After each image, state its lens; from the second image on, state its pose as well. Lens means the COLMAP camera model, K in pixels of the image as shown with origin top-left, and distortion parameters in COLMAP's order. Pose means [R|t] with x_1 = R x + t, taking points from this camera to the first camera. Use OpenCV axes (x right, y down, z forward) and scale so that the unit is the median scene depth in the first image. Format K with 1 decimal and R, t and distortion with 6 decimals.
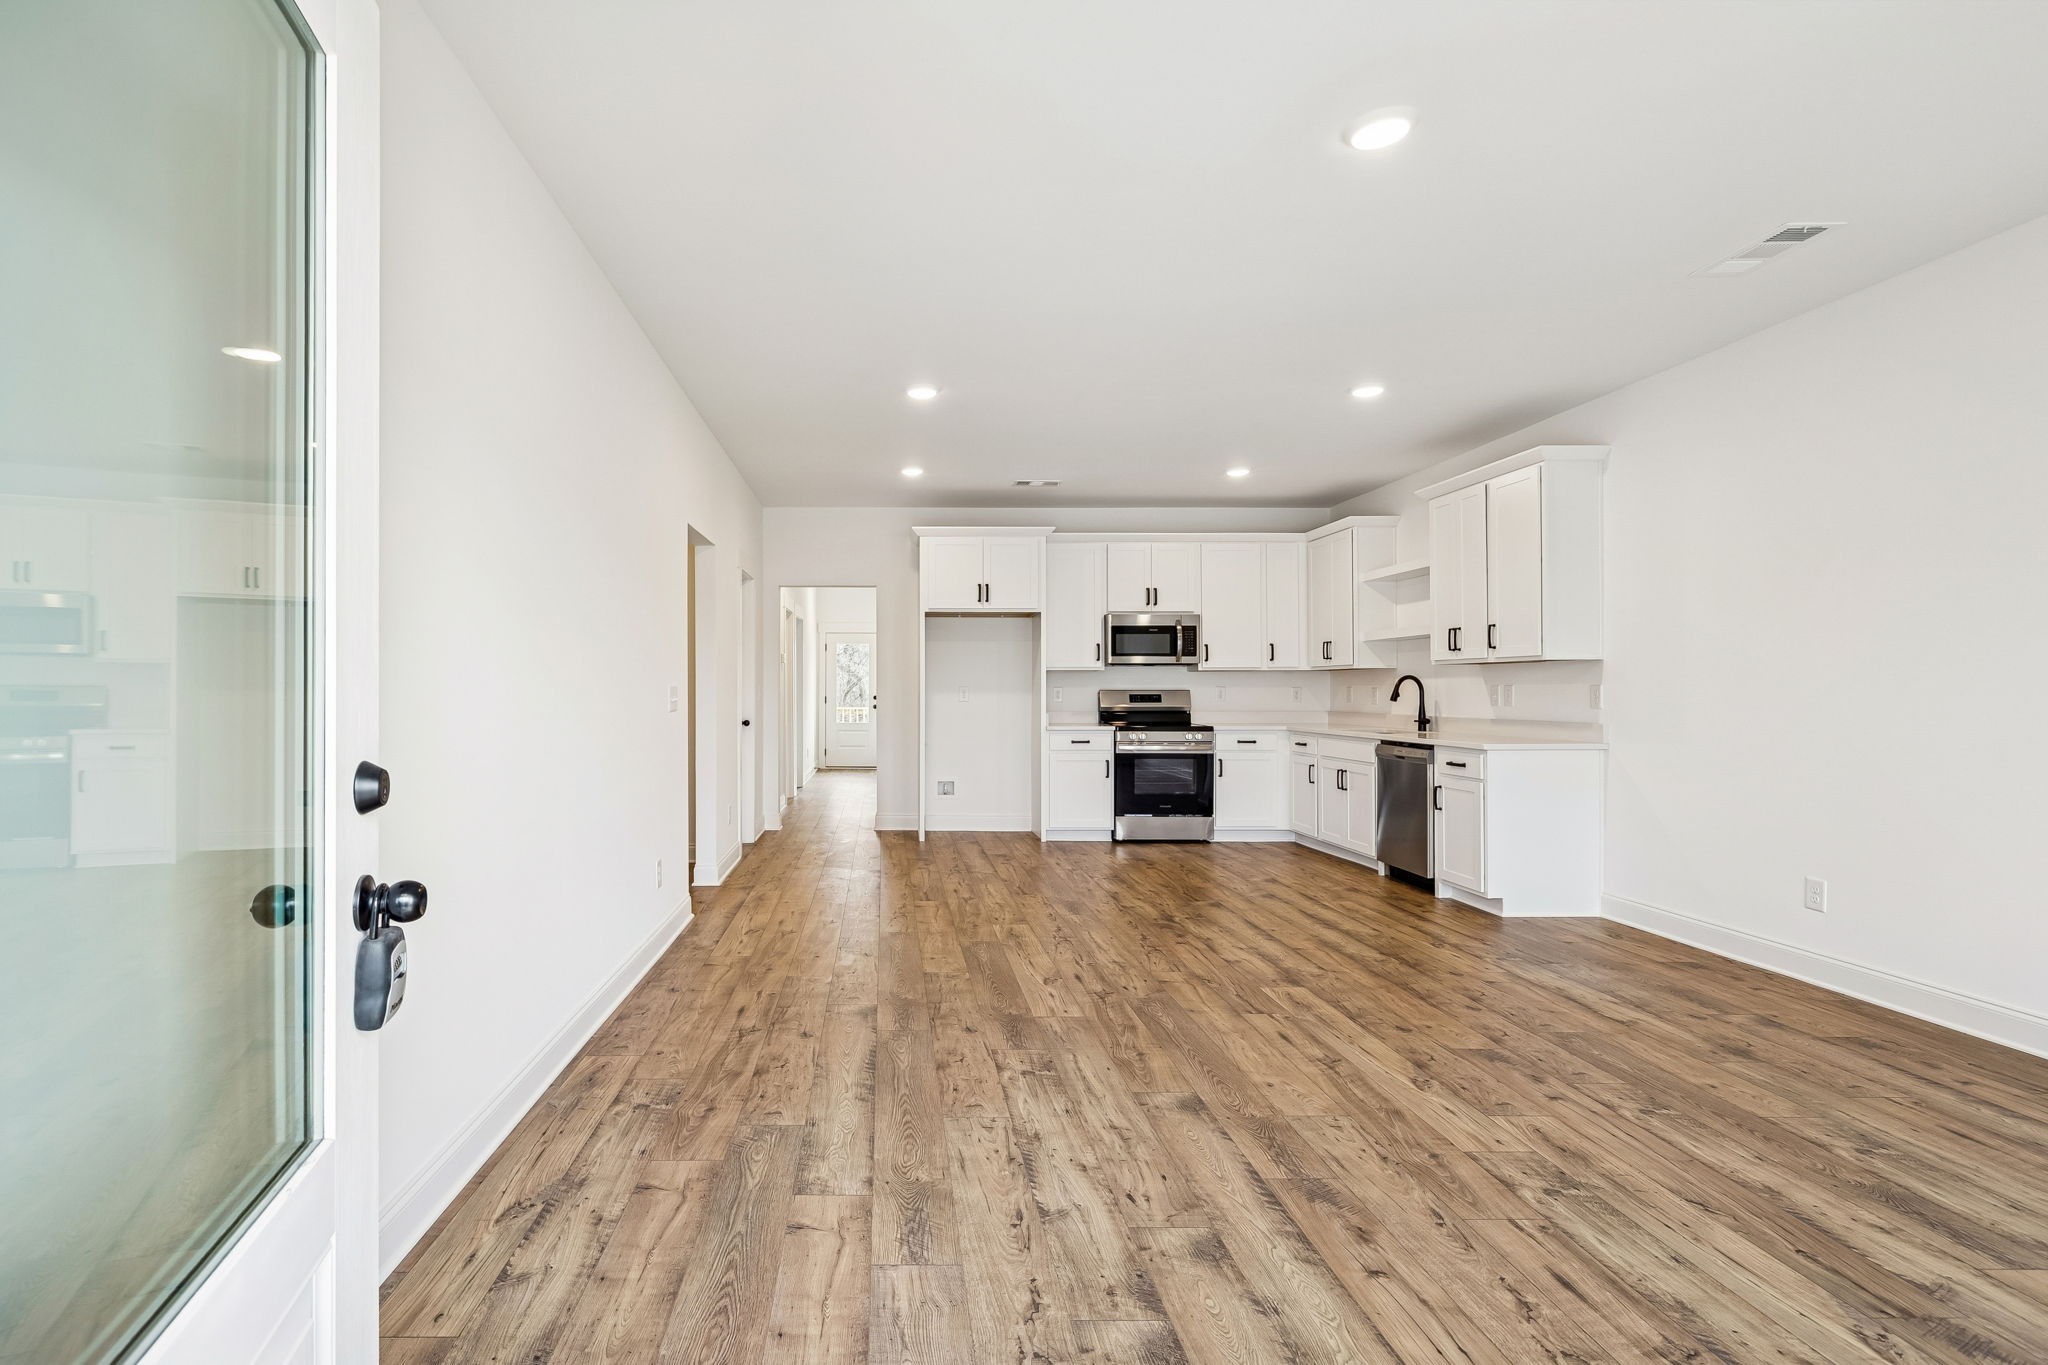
lens RADIAL K [[1016.0, 0, 864.8], [0, 1016.0, 671.6], [0, 0, 1]] dist [-0.001690, 0.000533]
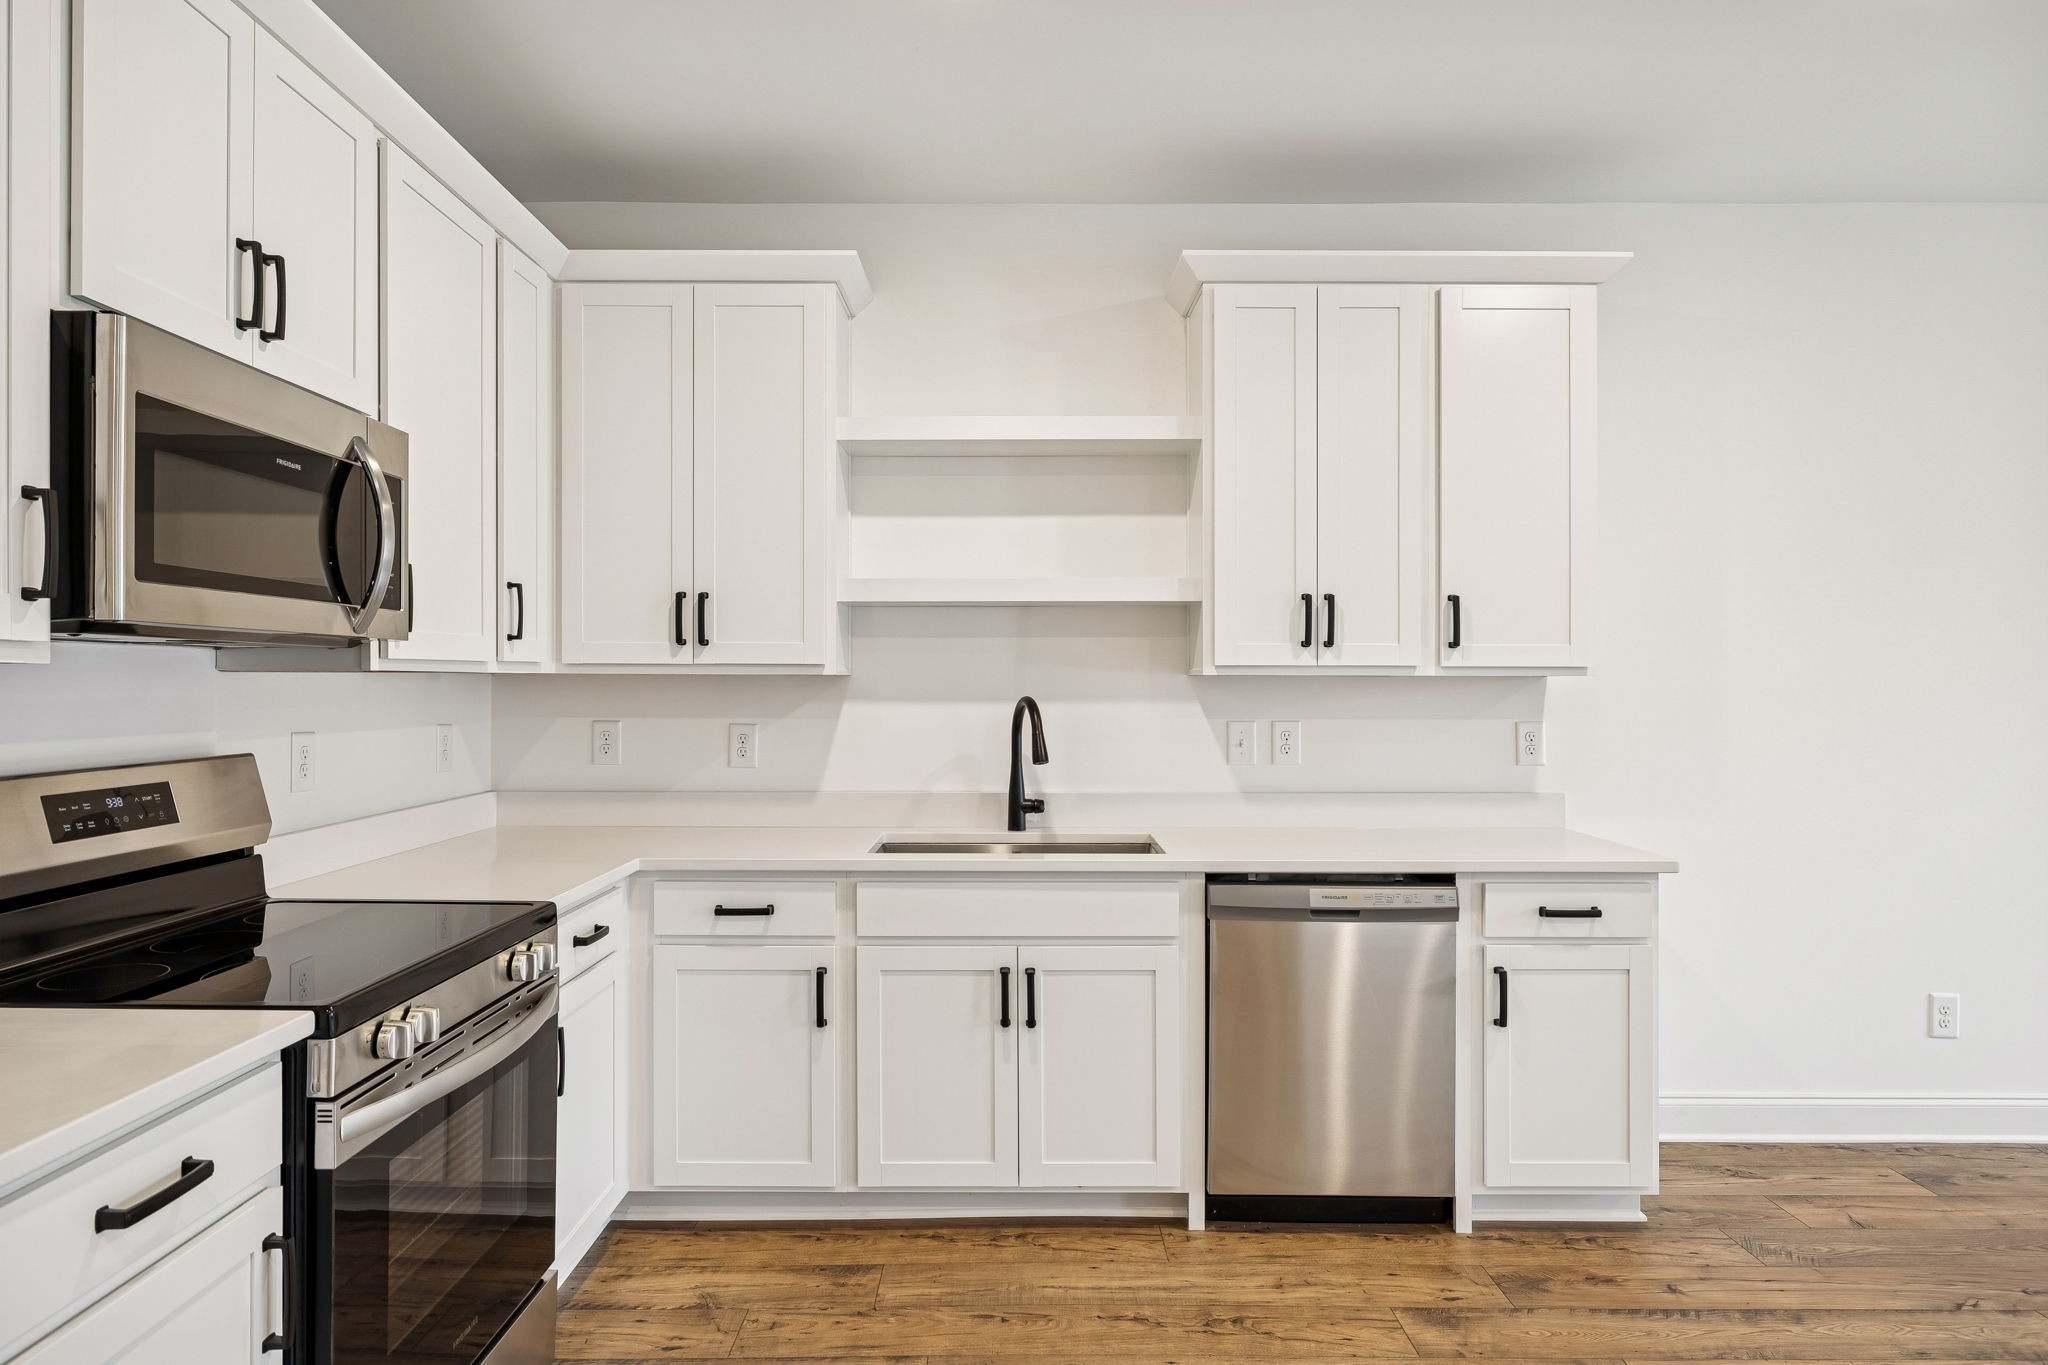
lens RADIAL K [[1199.0, 0, 1024.0], [0, 1199.0, 682.5], [0, 0, 1]] dist [0.000085, 0.000454]
pose [[-0.009899, 0.002034, 0.999949, 0.068100], [-0.018767, 0.999821, -0.002220, -0.001384], [-0.999775, -0.018788, -0.009859, 1.181612]]
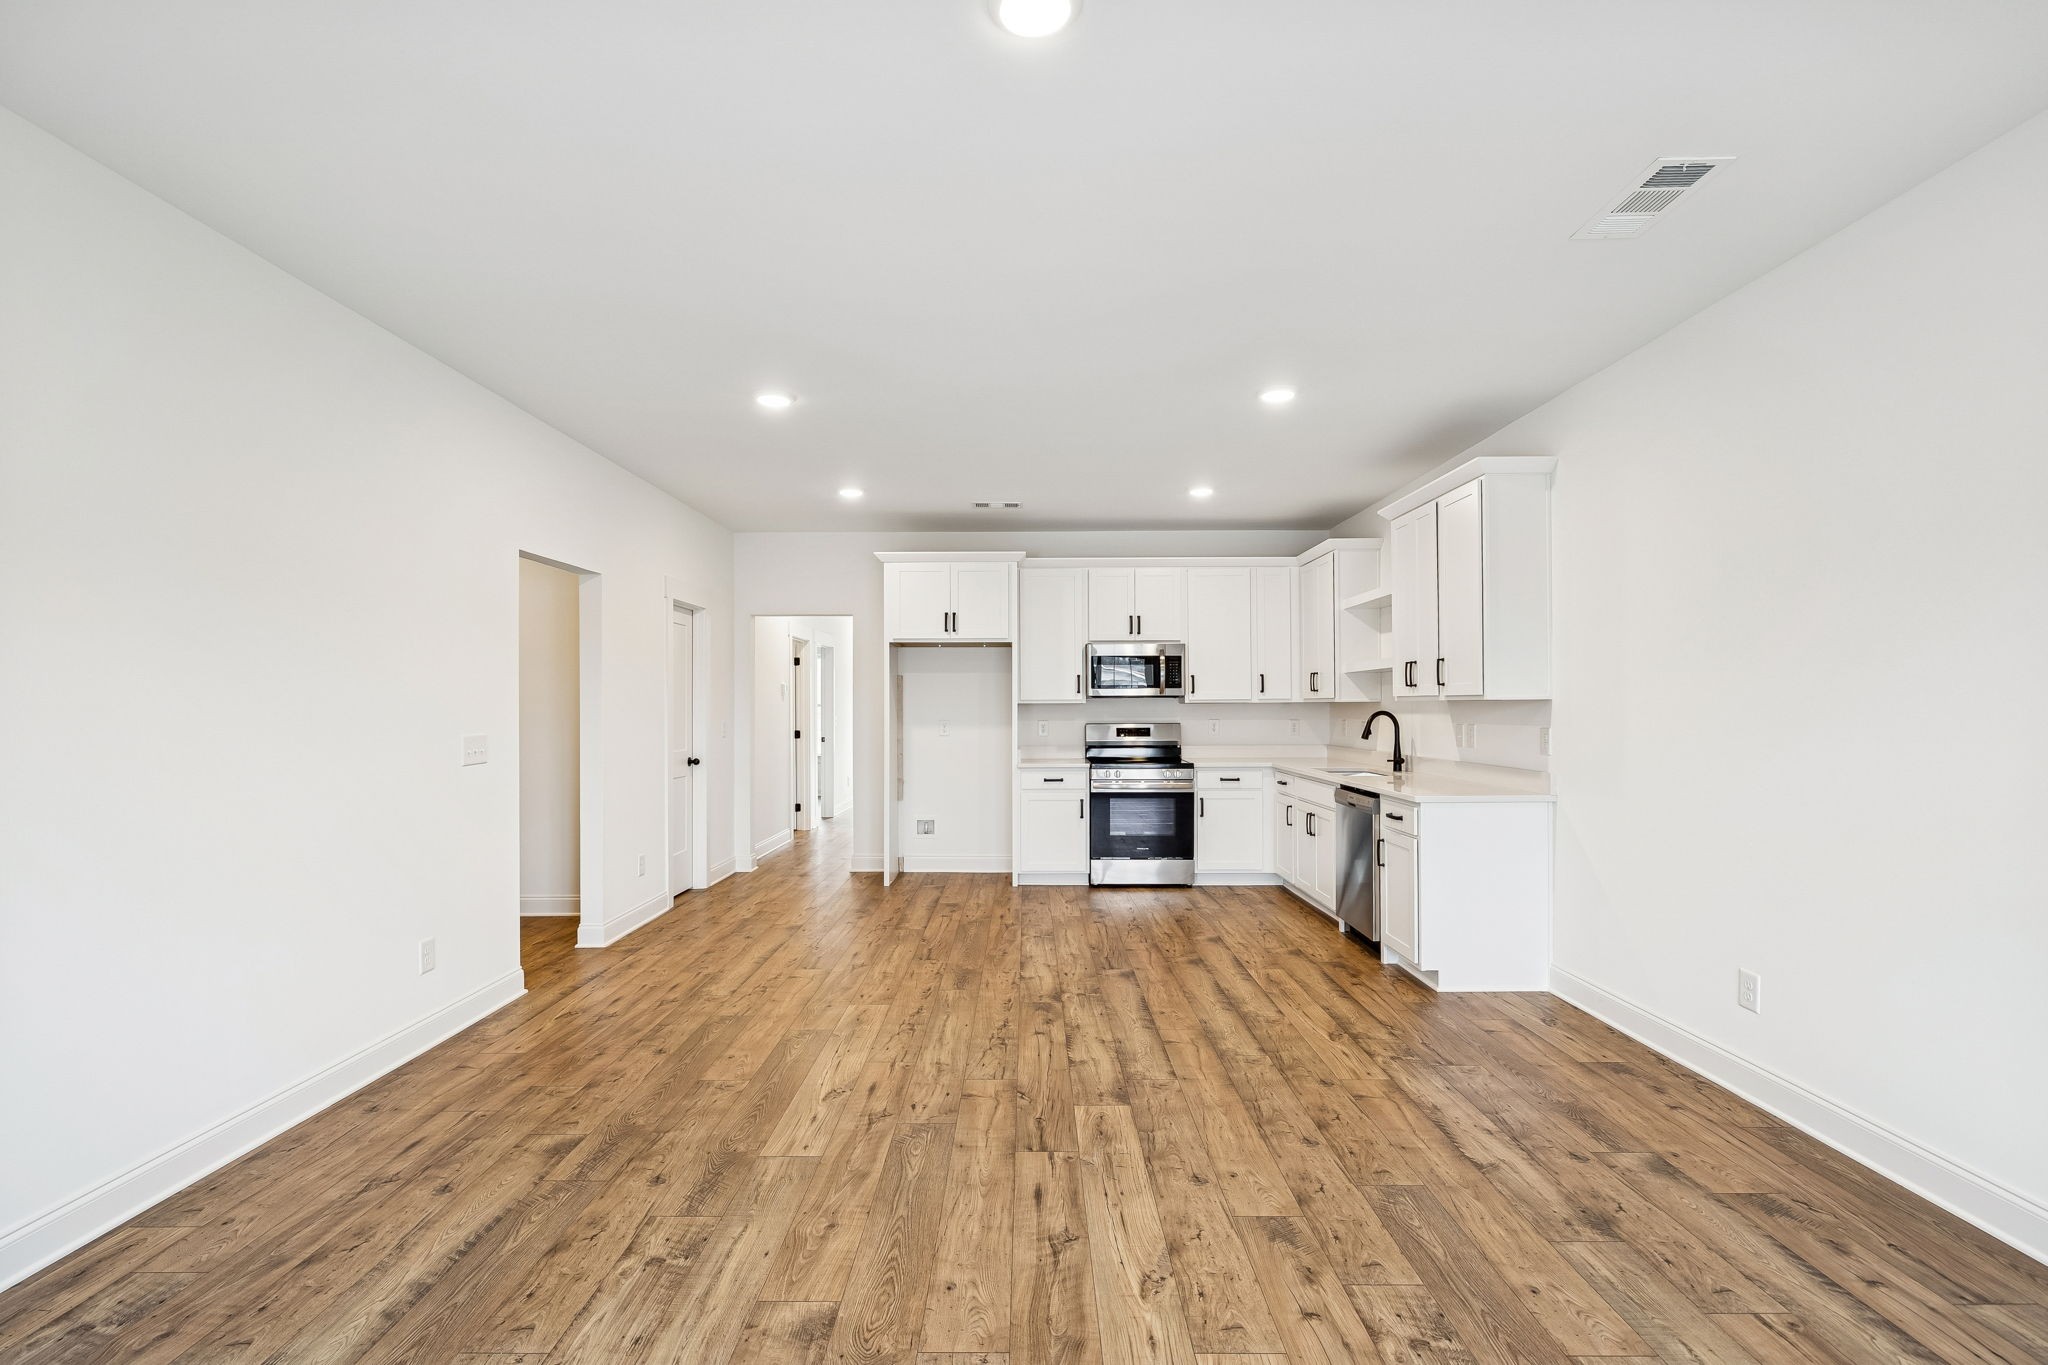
lens RADIAL K [[955.1, 0, 1015.3], [0, 955.1, 688.3], [0, 0, 1]] dist [-0.003499, 0.000682]
pose [[0.999981, -0.003716, -0.004922, 0.242910], [0.003715, 0.999993, -0.000168, -0.021099], [0.004922, 0.000149, 0.999988, 0.155003]]
